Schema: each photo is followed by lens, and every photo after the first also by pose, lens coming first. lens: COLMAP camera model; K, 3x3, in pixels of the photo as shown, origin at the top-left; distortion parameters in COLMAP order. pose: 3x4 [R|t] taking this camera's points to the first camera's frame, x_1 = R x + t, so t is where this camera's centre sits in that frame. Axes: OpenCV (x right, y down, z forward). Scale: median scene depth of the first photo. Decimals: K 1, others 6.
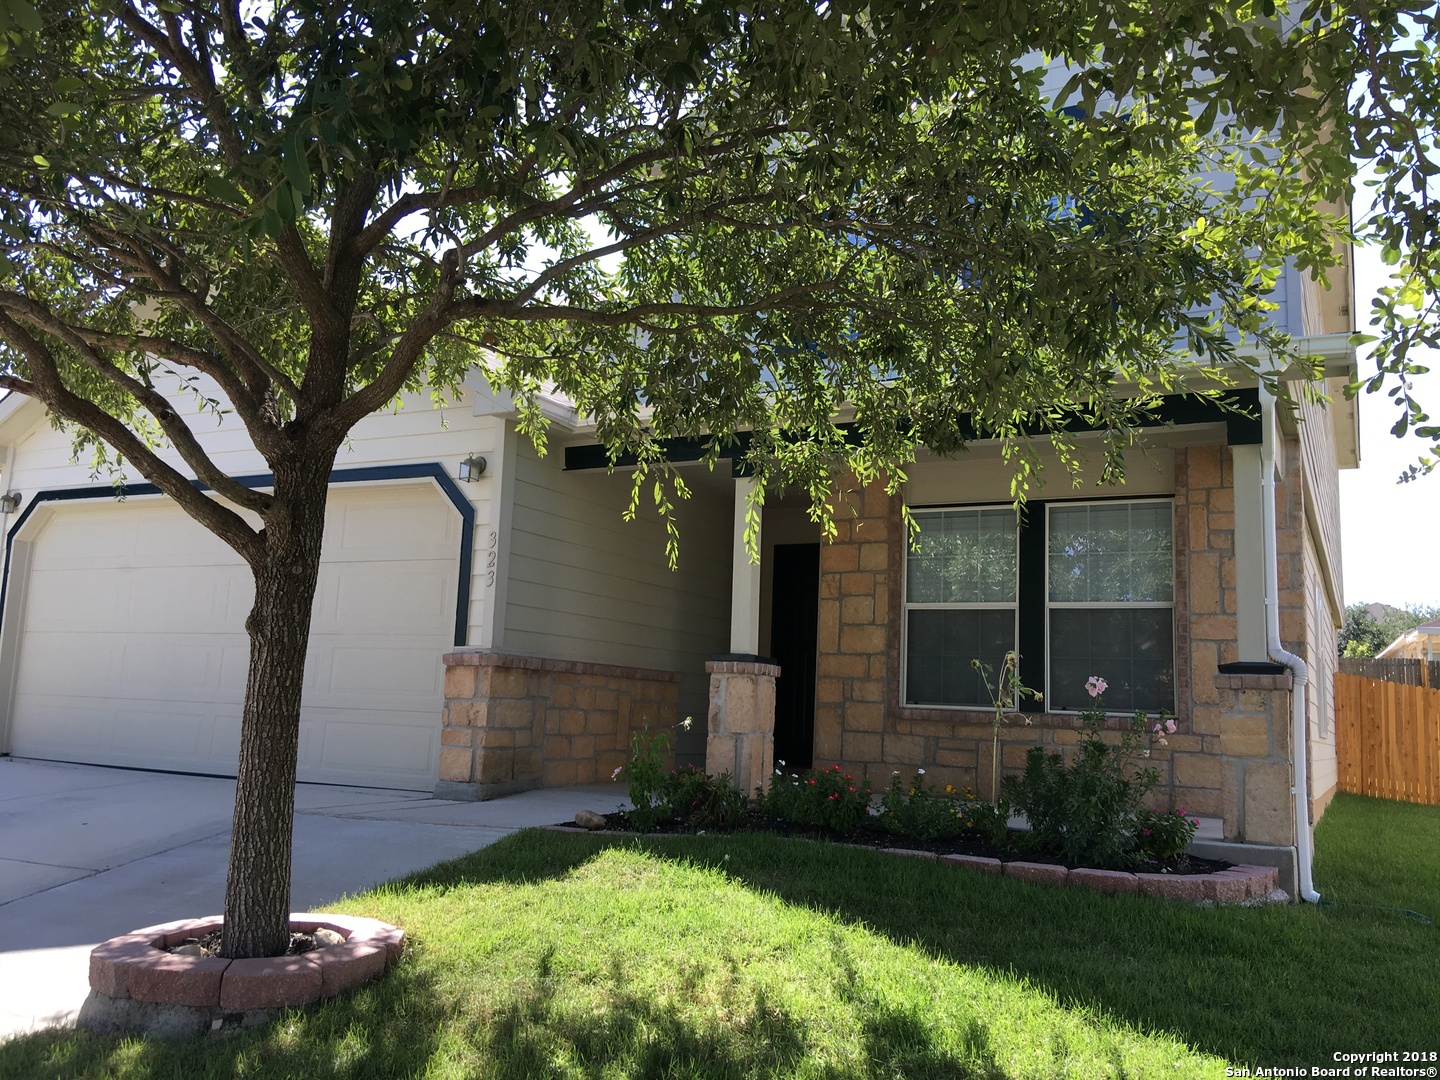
lens RADIAL K [[1251.8, 0, 720.0], [0, 1251.8, 540.0], [0, 0, 1]] dist [0.052115, 0.000230]
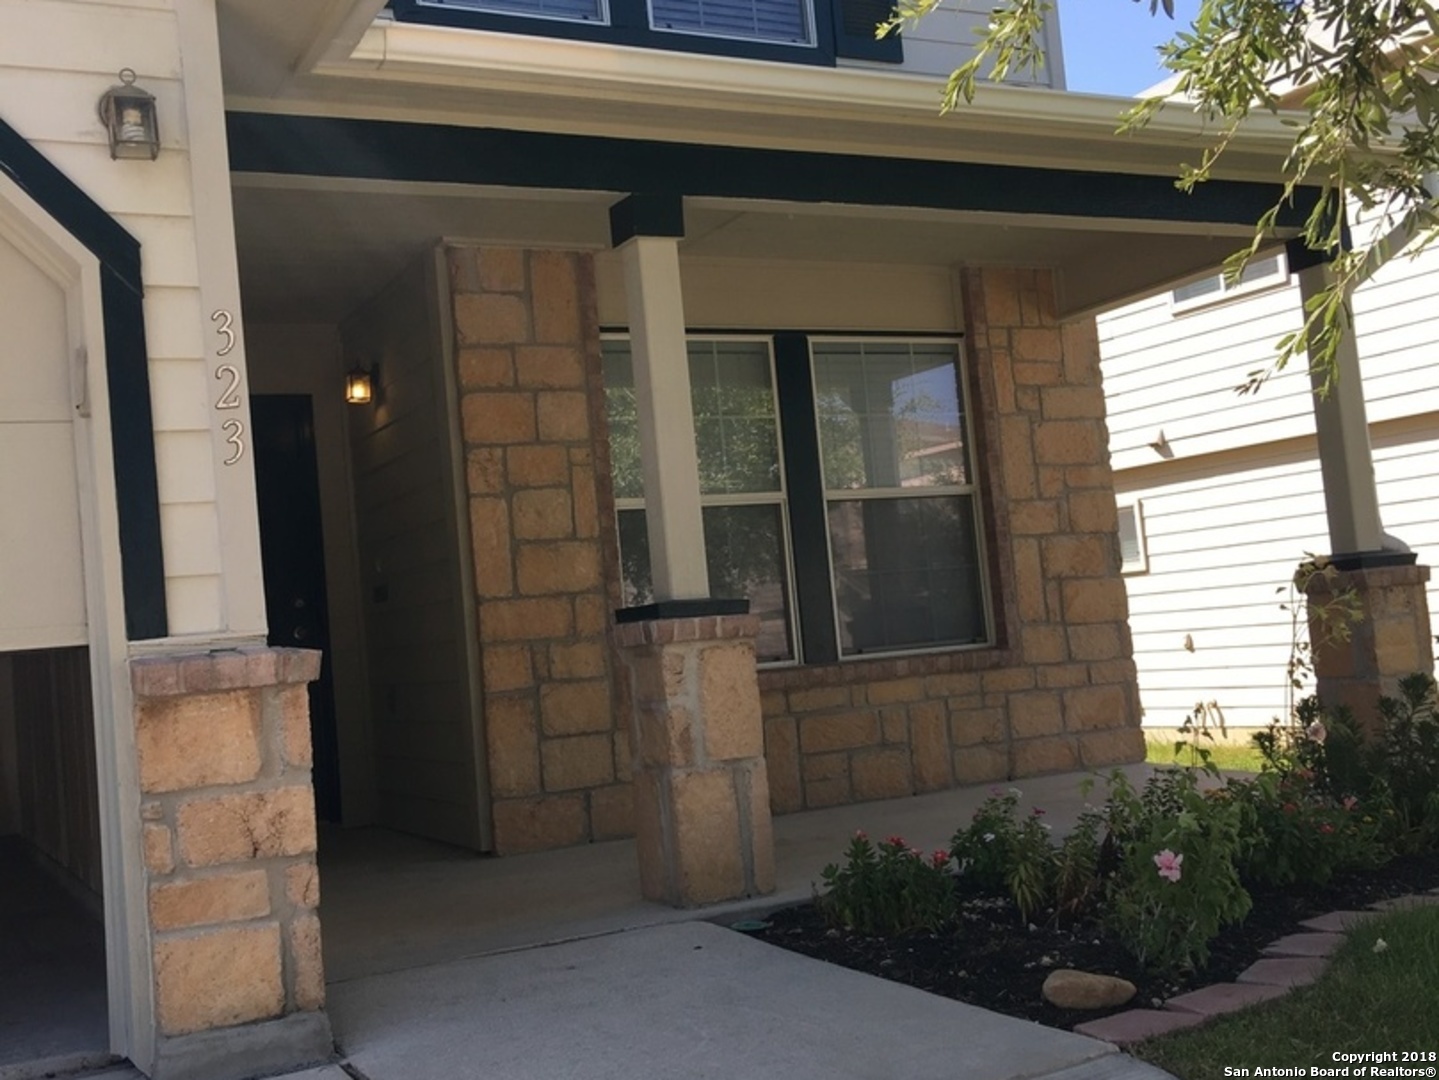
lens RADIAL K [[1617.0, 0, 741.1], [0, 1617.0, 537.8], [0, 0, 1]] dist [0.050824, -0.046488]
pose [[0.554728, -0.039920, 0.831074, -0.476911], [-0.009163, 0.998495, 0.054079, 0.031065], [-0.831982, -0.037614, 0.553527, 0.610624]]
